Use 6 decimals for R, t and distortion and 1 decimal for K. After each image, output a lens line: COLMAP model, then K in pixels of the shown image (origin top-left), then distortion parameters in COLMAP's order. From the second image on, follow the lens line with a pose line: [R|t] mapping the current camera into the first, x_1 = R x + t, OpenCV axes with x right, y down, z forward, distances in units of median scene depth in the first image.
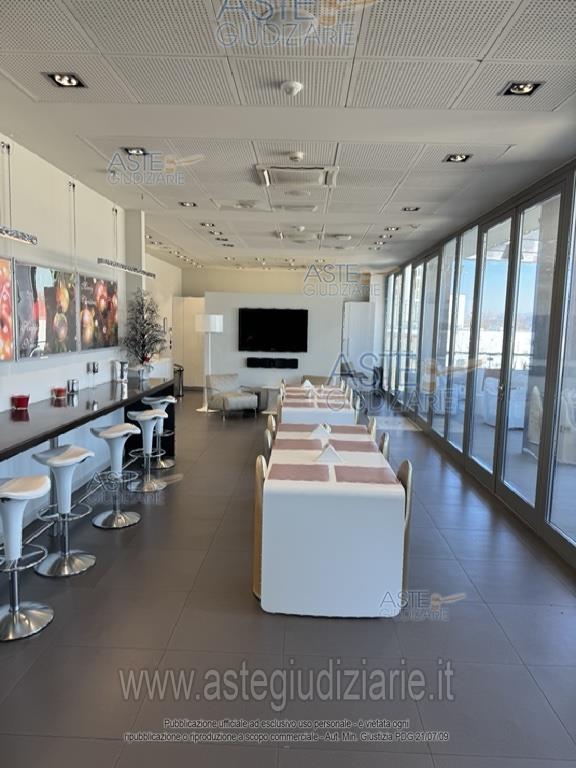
lens RADIAL K [[538.0, 0, 268.7], [0, 538.0, 386.7], [0, 0, 1]] dist [0.074443, 0.000165]
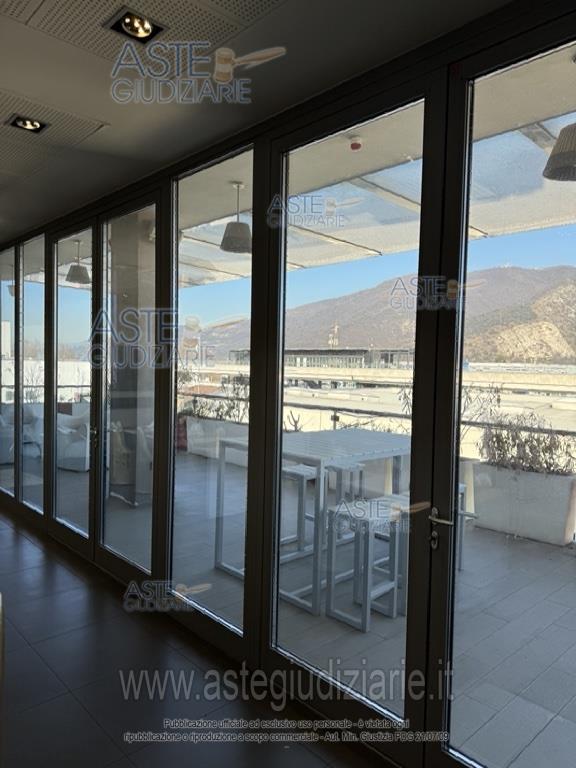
lens RADIAL K [[538.0, 0, 268.7], [0, 538.0, 386.7], [0, 0, 1]] dist [0.074443, 0.000165]
pose [[0.695119, -0.033528, 0.718113, 0.021991], [0.076472, 0.996693, -0.027489, -0.021044], [-0.714816, 0.074023, 0.695384, 0.228396]]
